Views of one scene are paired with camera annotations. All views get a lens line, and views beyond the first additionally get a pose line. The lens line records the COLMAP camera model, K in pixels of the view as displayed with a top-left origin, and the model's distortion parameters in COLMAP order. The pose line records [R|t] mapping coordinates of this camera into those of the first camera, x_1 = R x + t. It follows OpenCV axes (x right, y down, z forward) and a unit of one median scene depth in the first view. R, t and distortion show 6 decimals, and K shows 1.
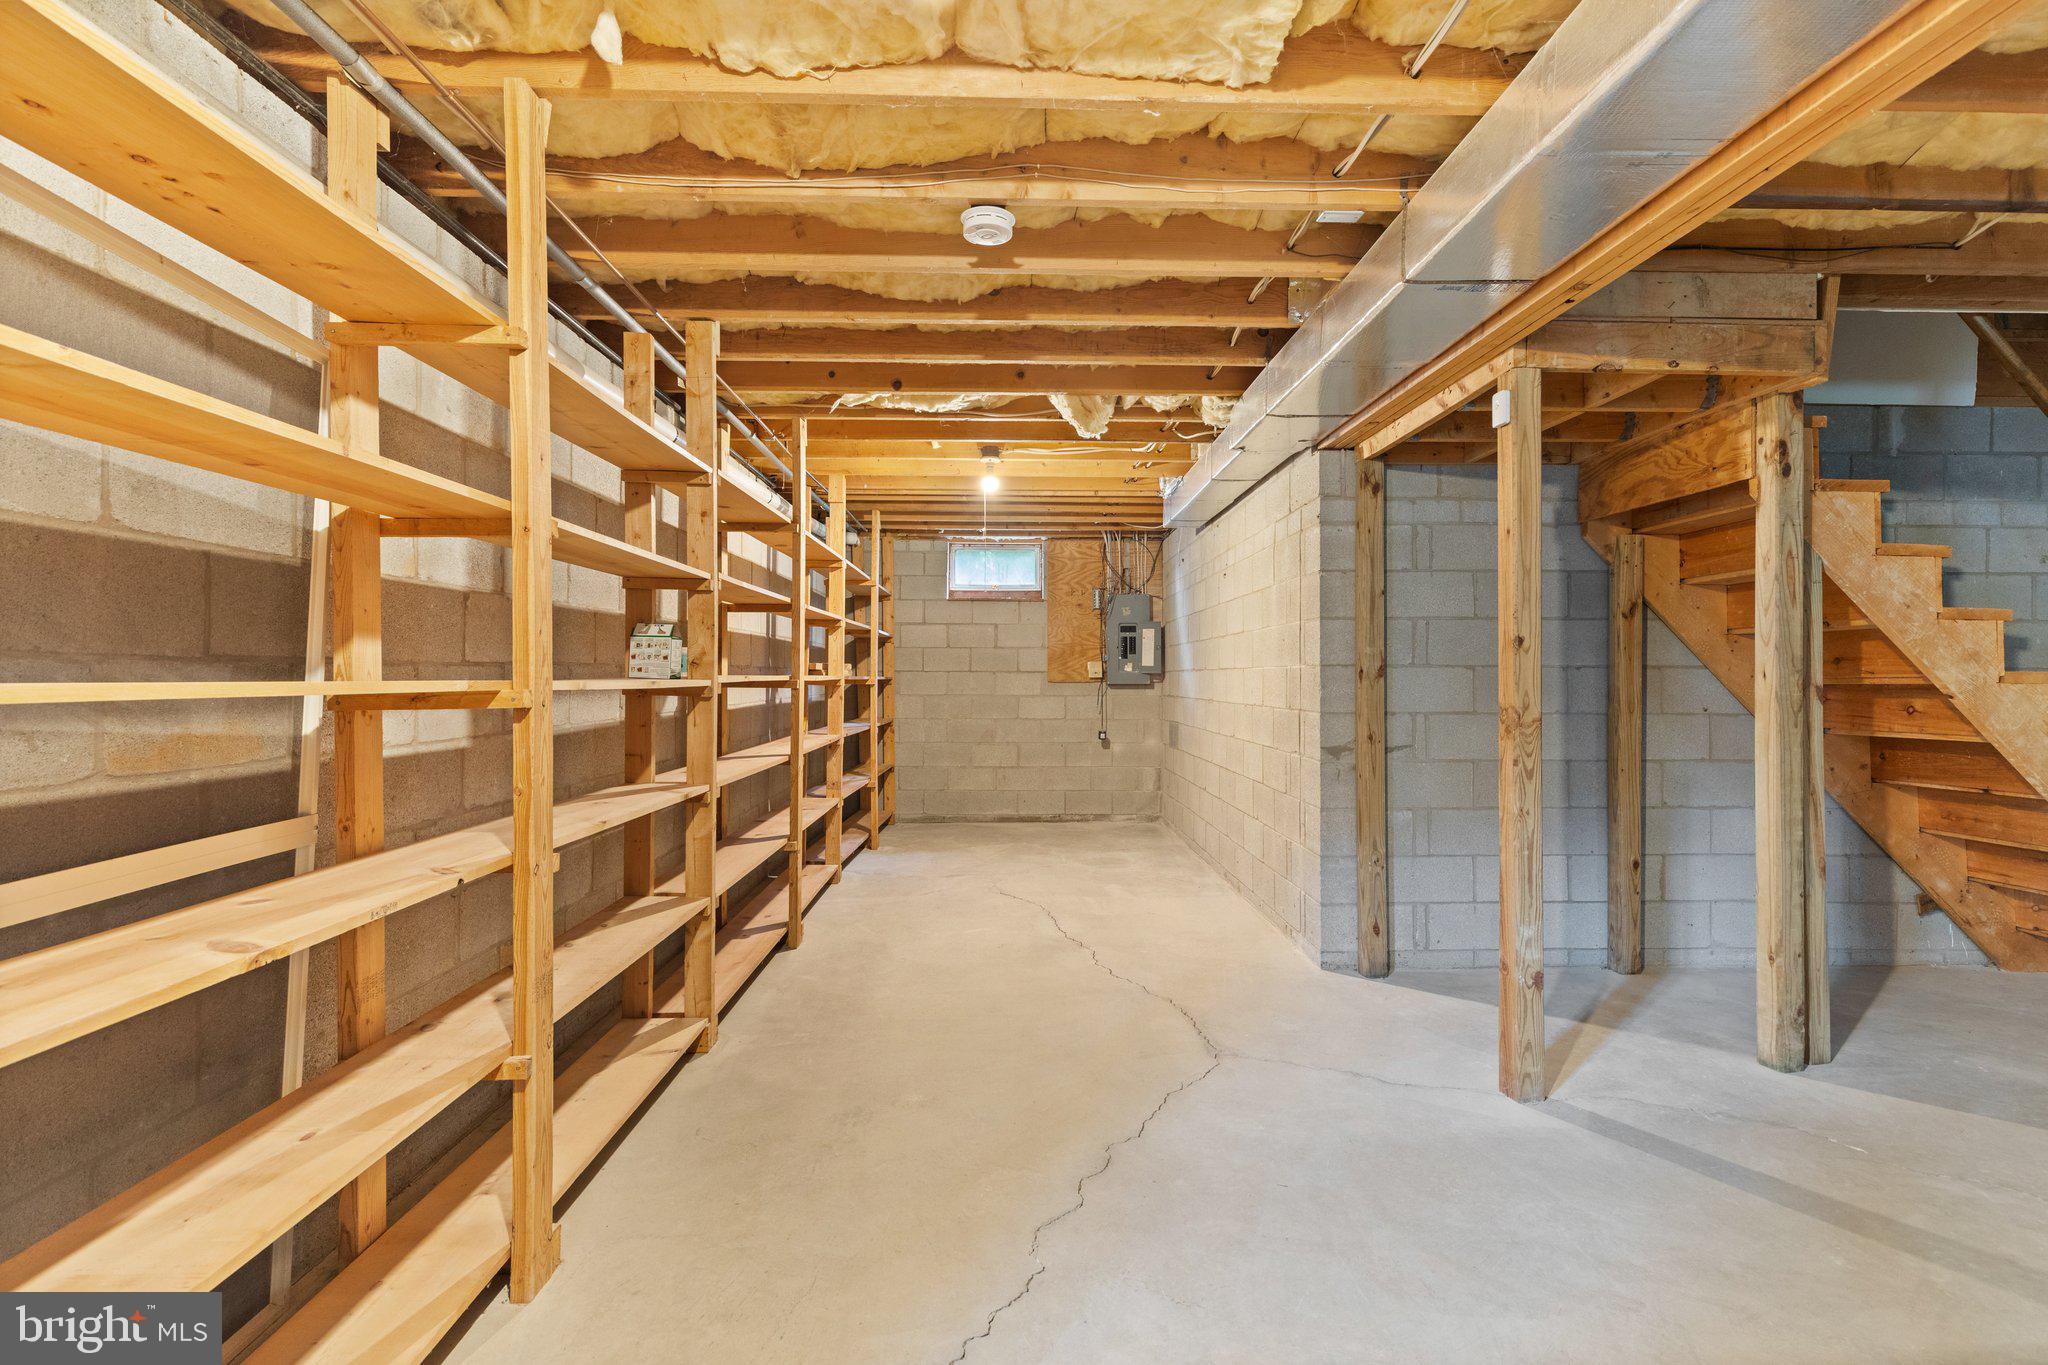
lens RADIAL K [[925.3, 0, 1043.5], [0, 925.3, 673.3], [0, 0, 1]] dist [0.007093, -0.001083]
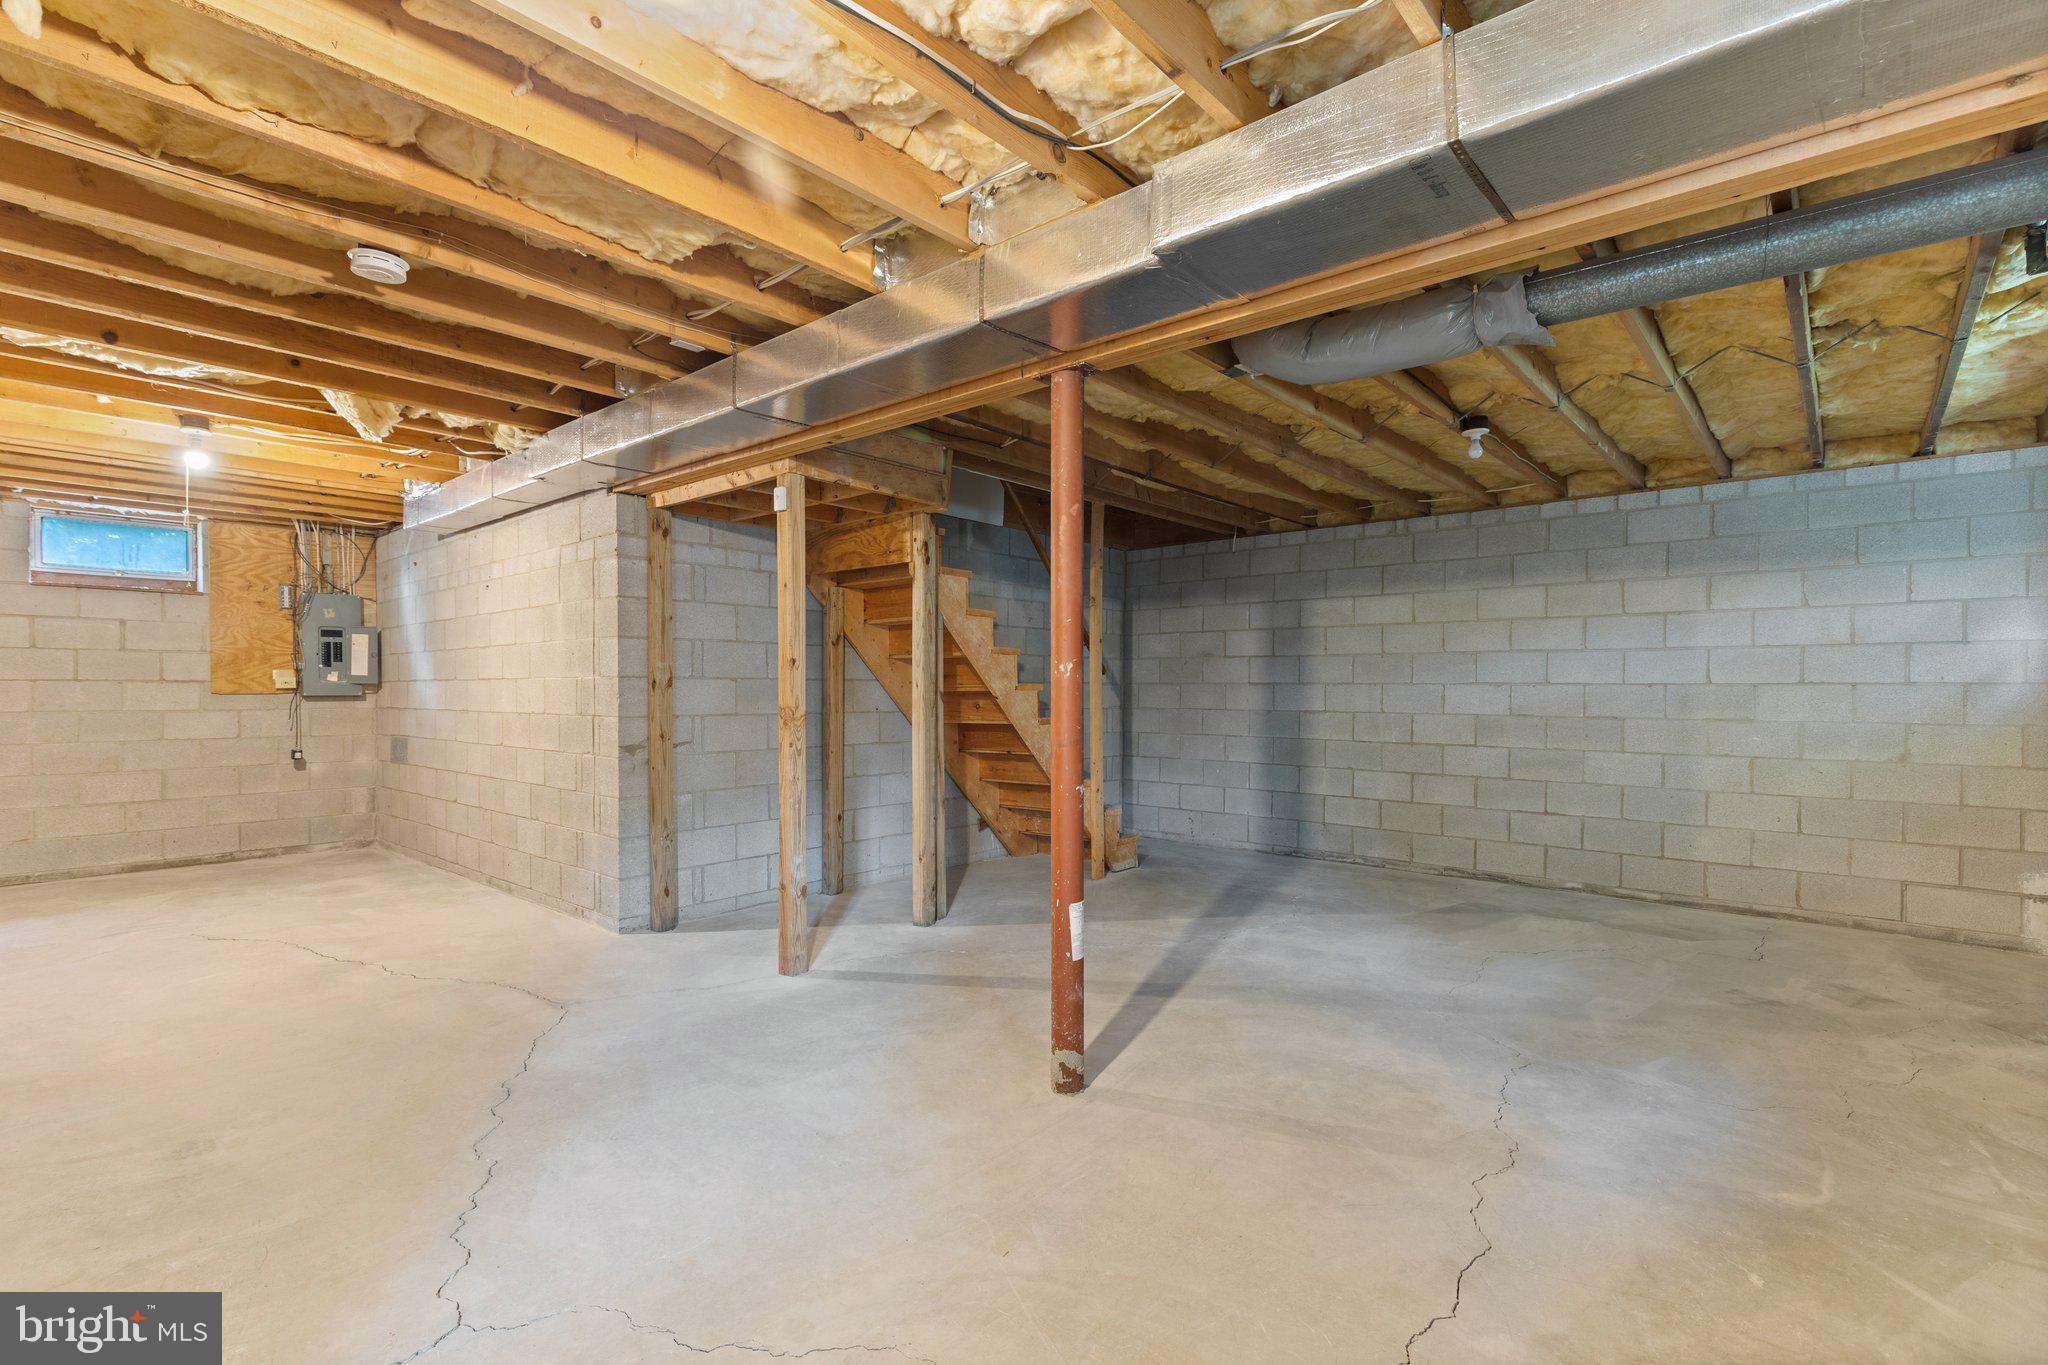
lens RADIAL K [[925.3, 0, 1005.8], [0, 925.3, 686.4], [0, 0, 1]] dist [0.007093, -0.001083]
pose [[0.693628, 0.001103, 0.720333, -0.215012], [-0.002030, 0.999998, 0.000424, 0.002394], [-0.720331, -0.001756, 0.693629, -0.177940]]
